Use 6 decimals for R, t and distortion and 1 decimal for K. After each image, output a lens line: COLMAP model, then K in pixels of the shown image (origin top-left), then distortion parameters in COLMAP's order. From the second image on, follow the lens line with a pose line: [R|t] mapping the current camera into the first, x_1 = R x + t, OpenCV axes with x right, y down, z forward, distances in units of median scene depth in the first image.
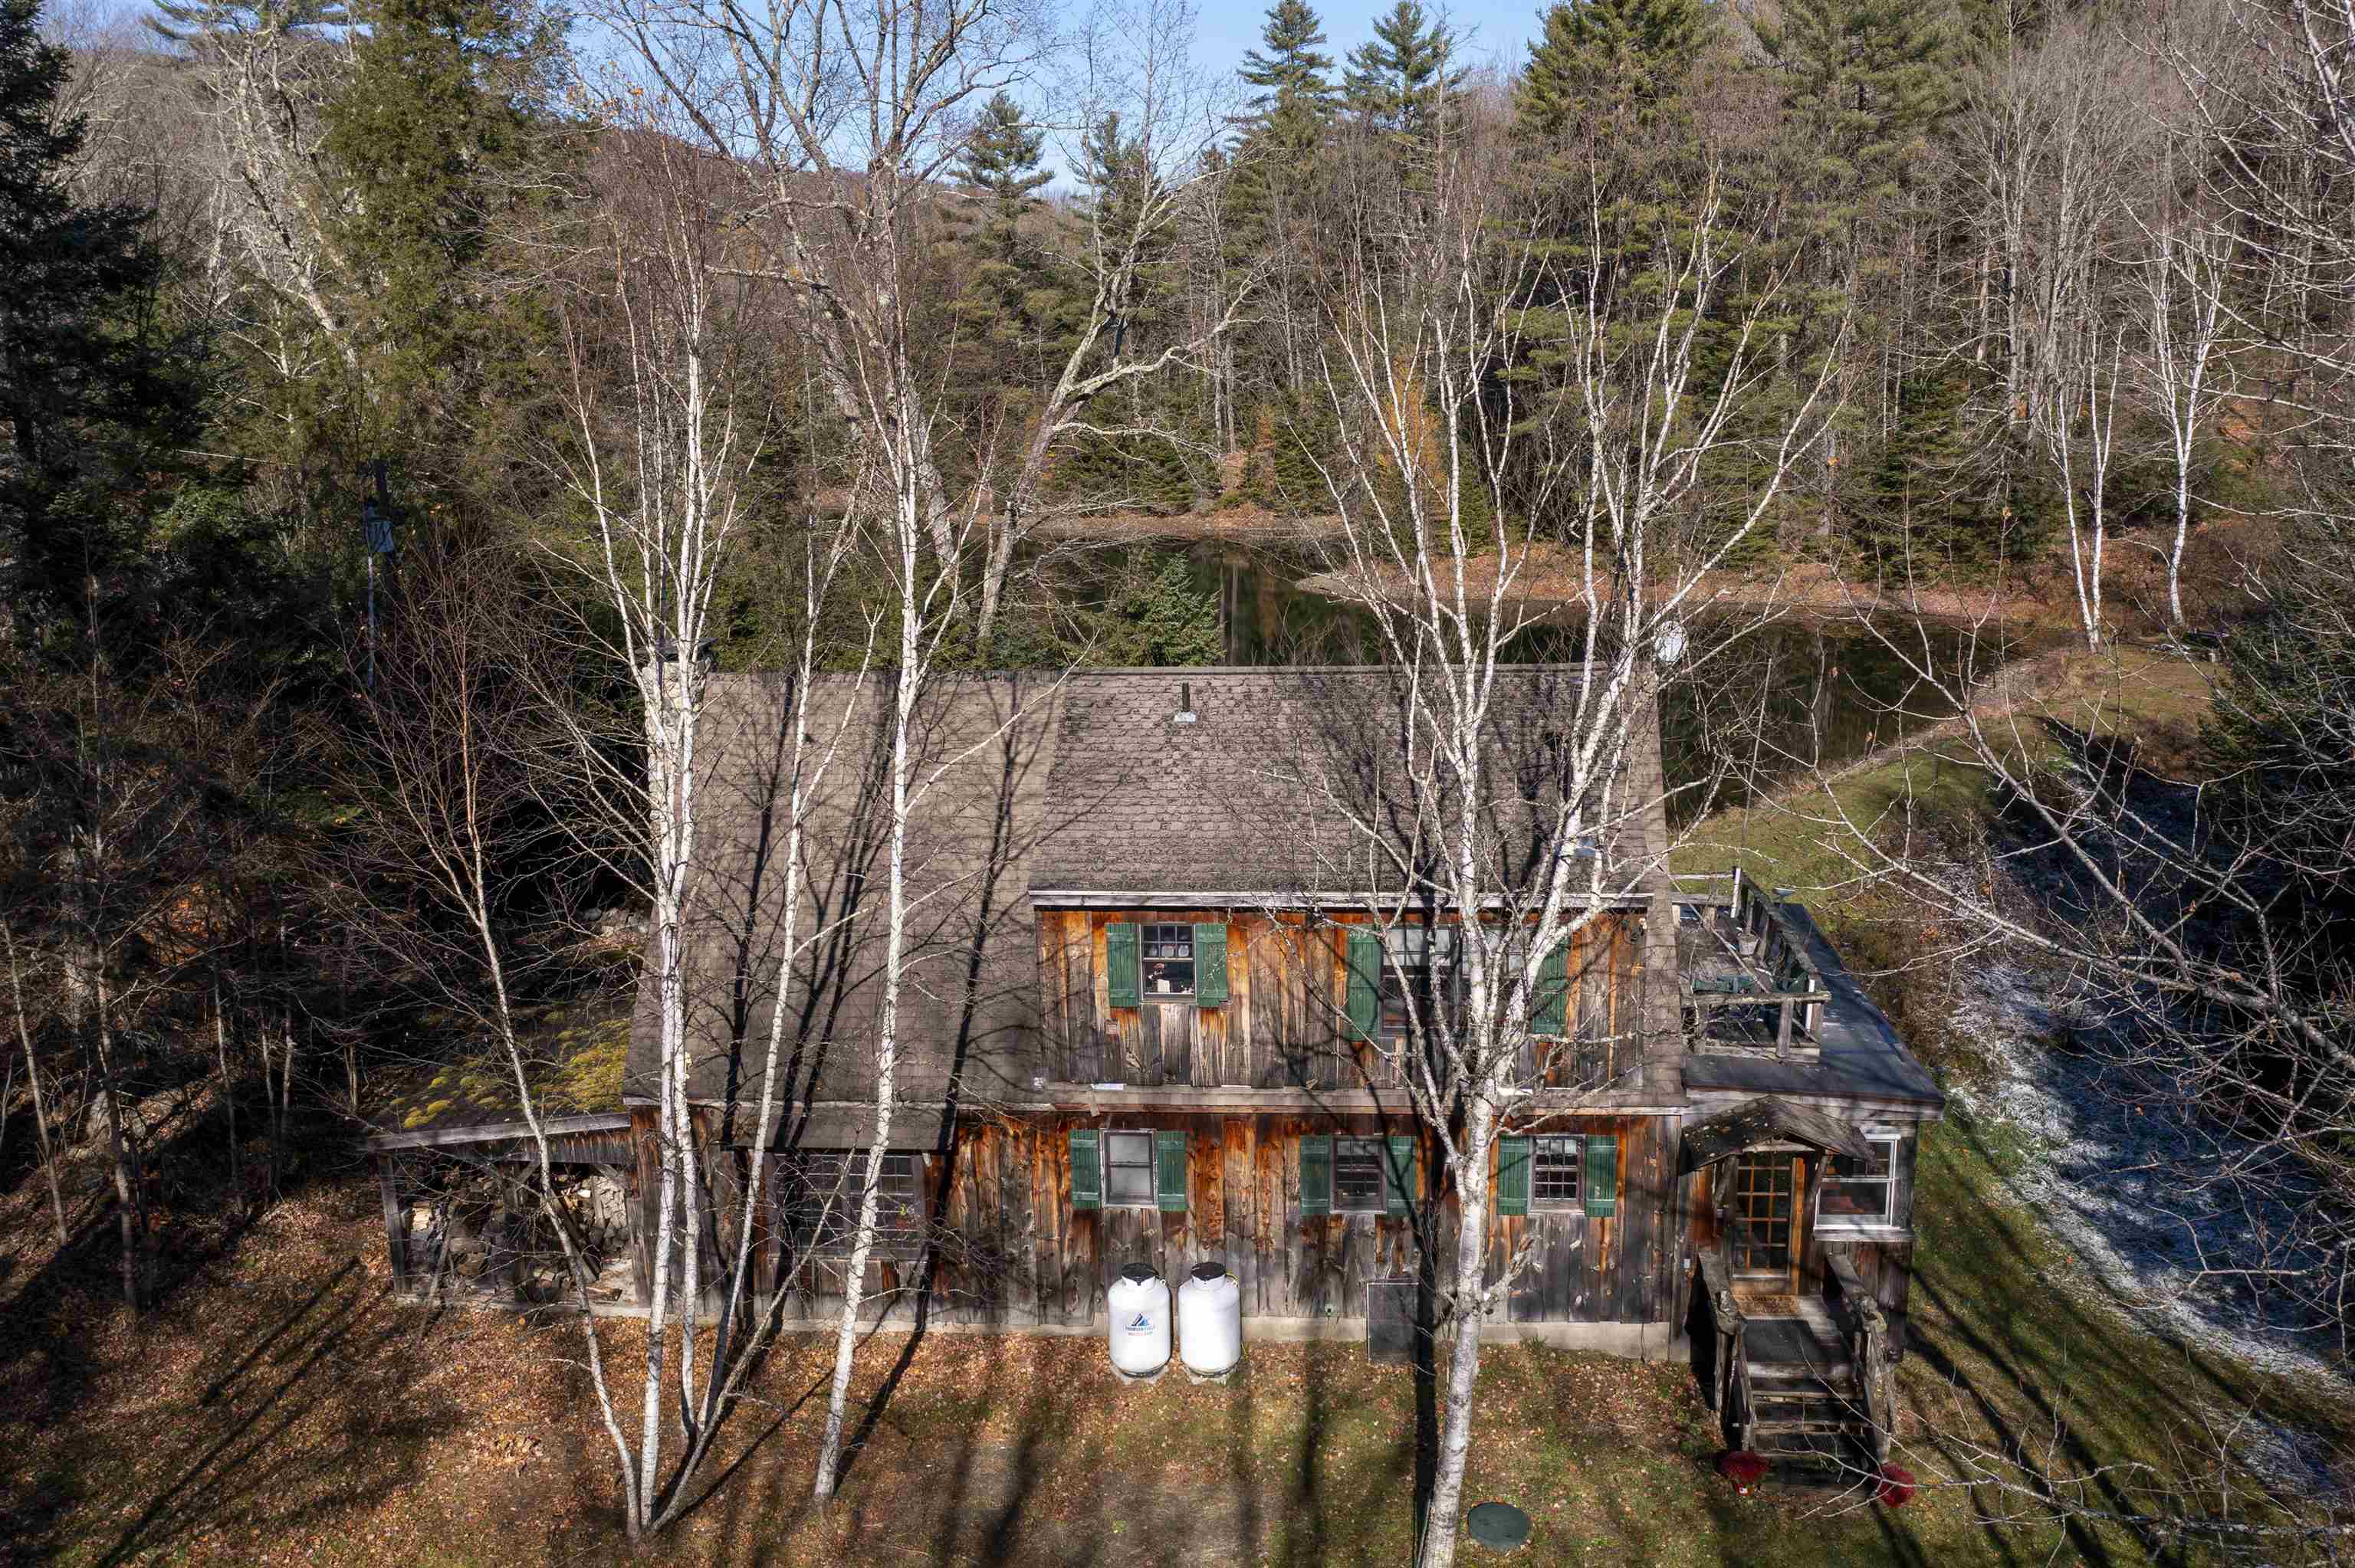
lens RADIAL K [[1909.7, 0, 1177.5], [0, 1909.7, 784.0], [0, 0, 1]] dist [-0.003581, 0.005102]
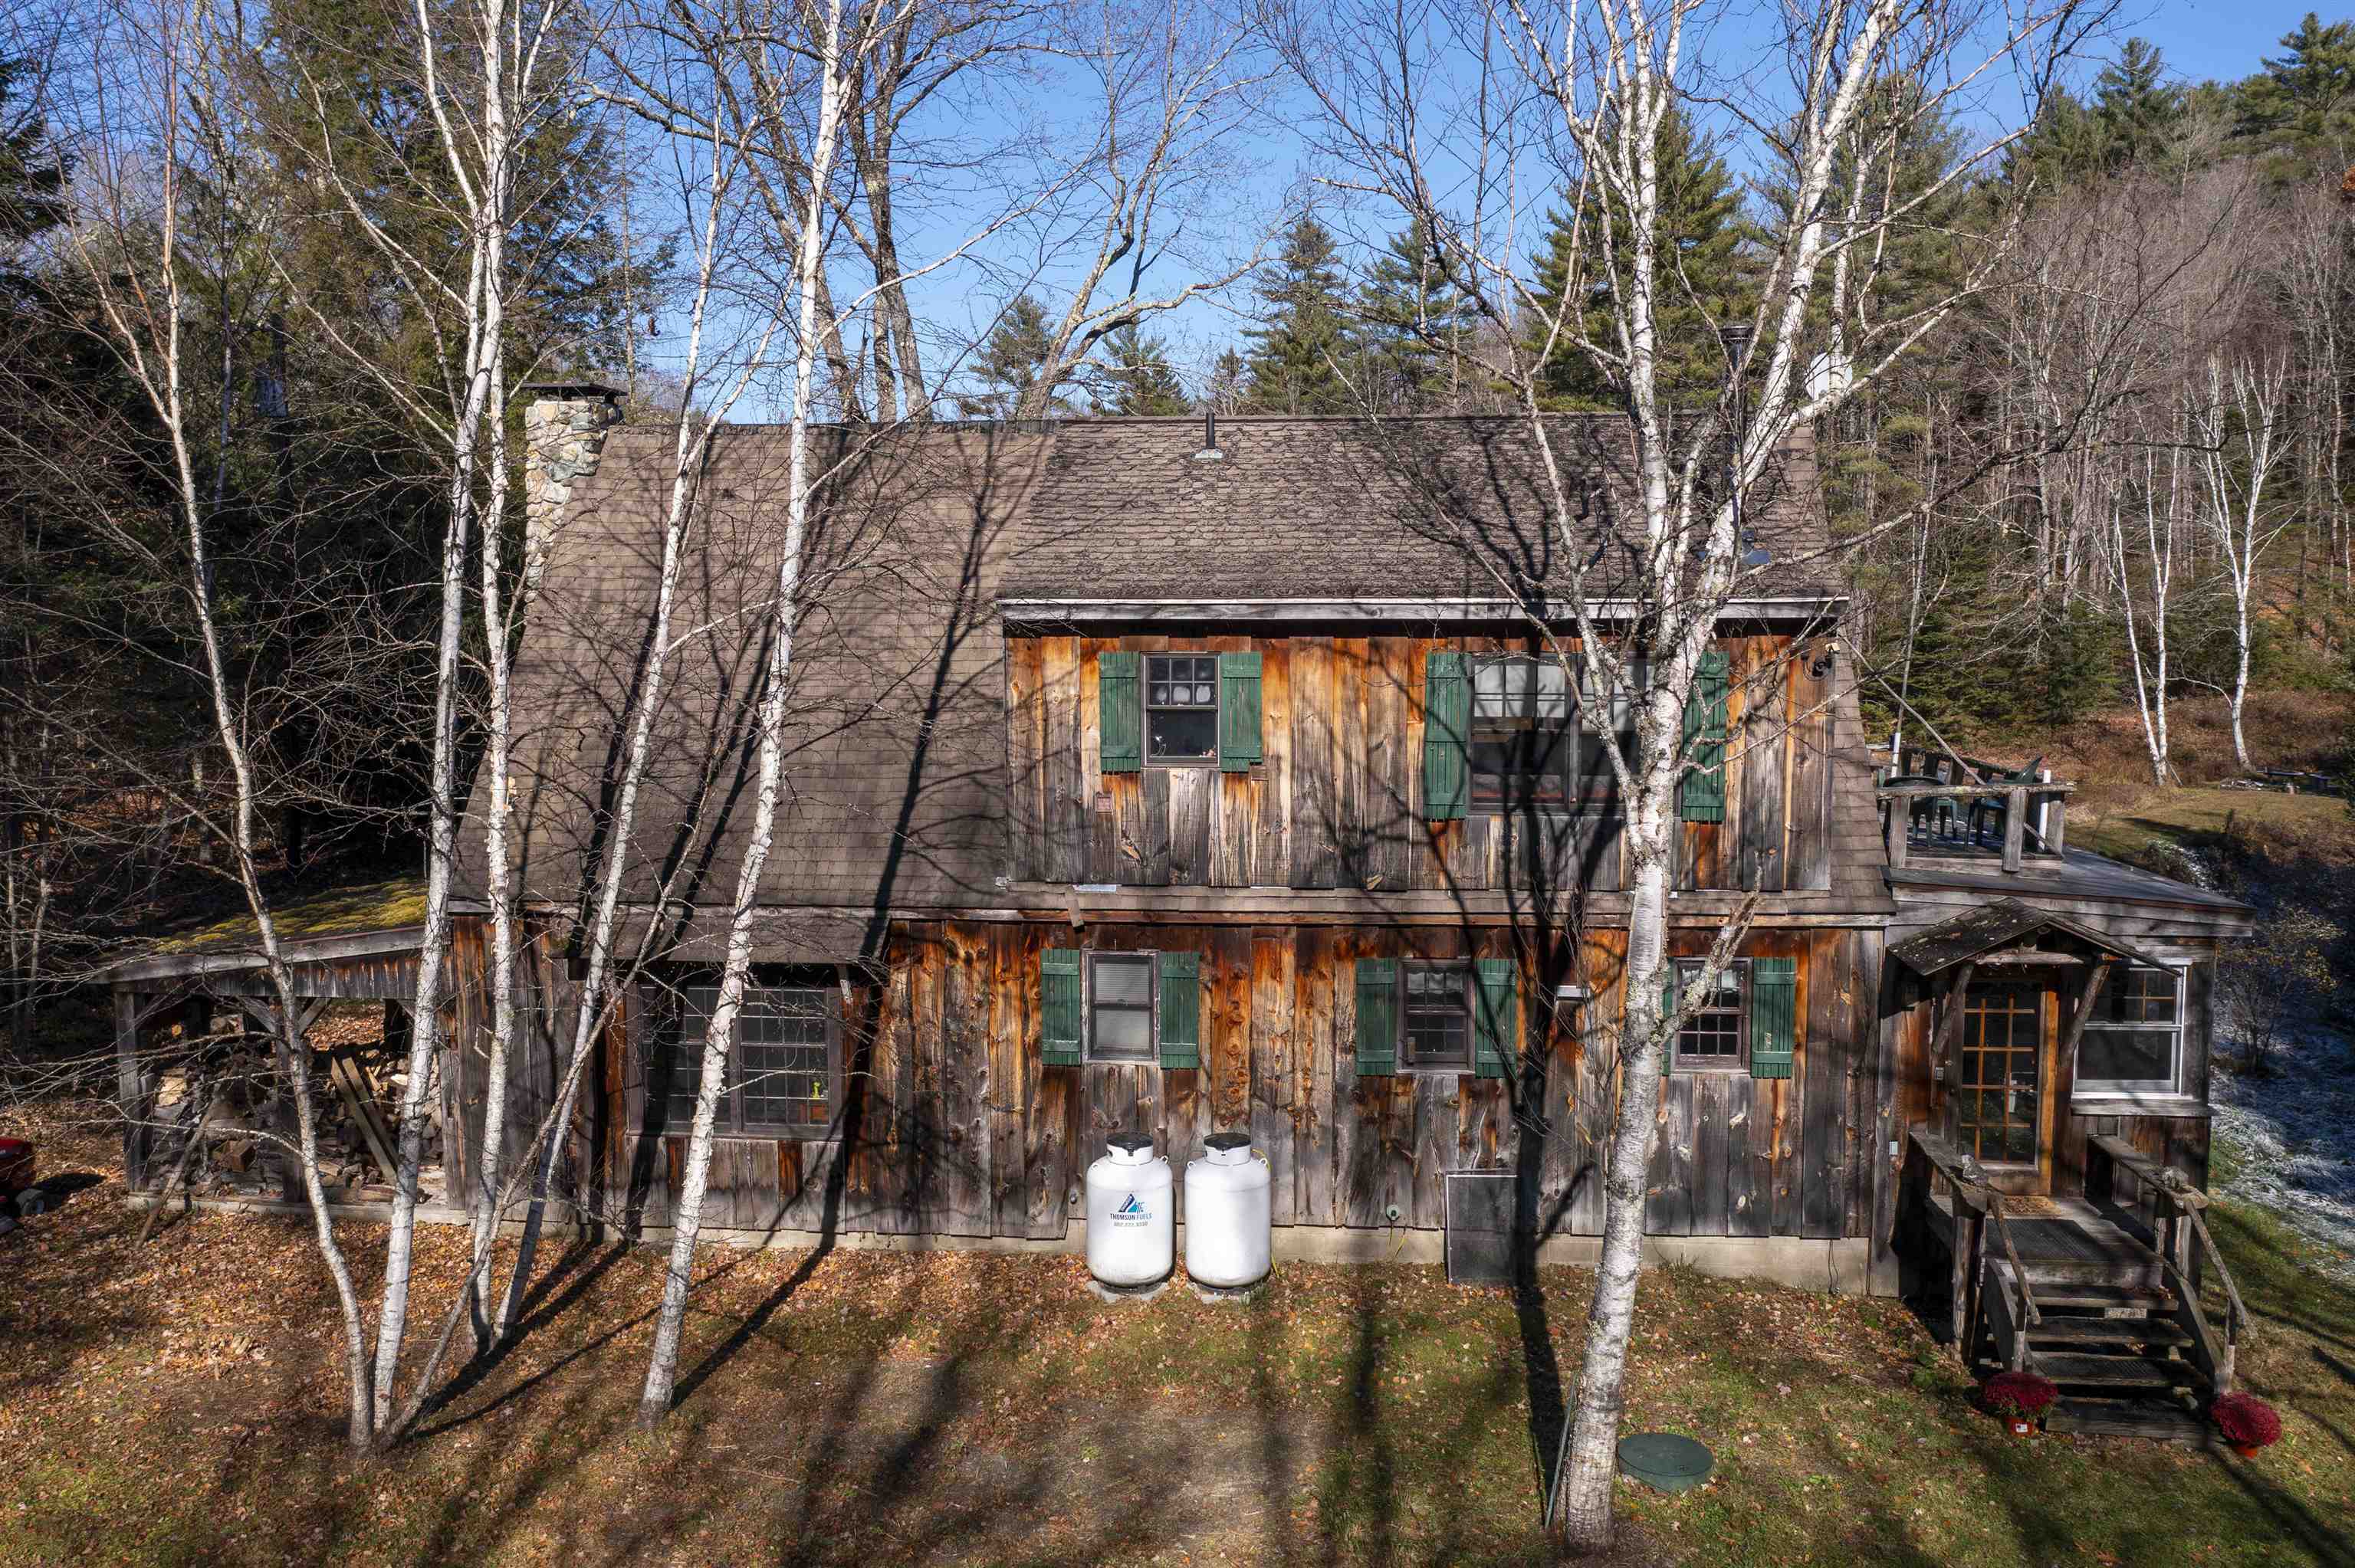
lens RADIAL K [[1862.7, 0, 1177.1], [0, 1862.7, 779.1], [0, 0, 1]] dist [-0.005376, -0.001517]
pose [[0.999711, 0.023688, -0.004088, -0.002973], [-0.024031, 0.989091, -0.145335, 0.220359], [0.000601, 0.145391, 0.989374, 0.284885]]
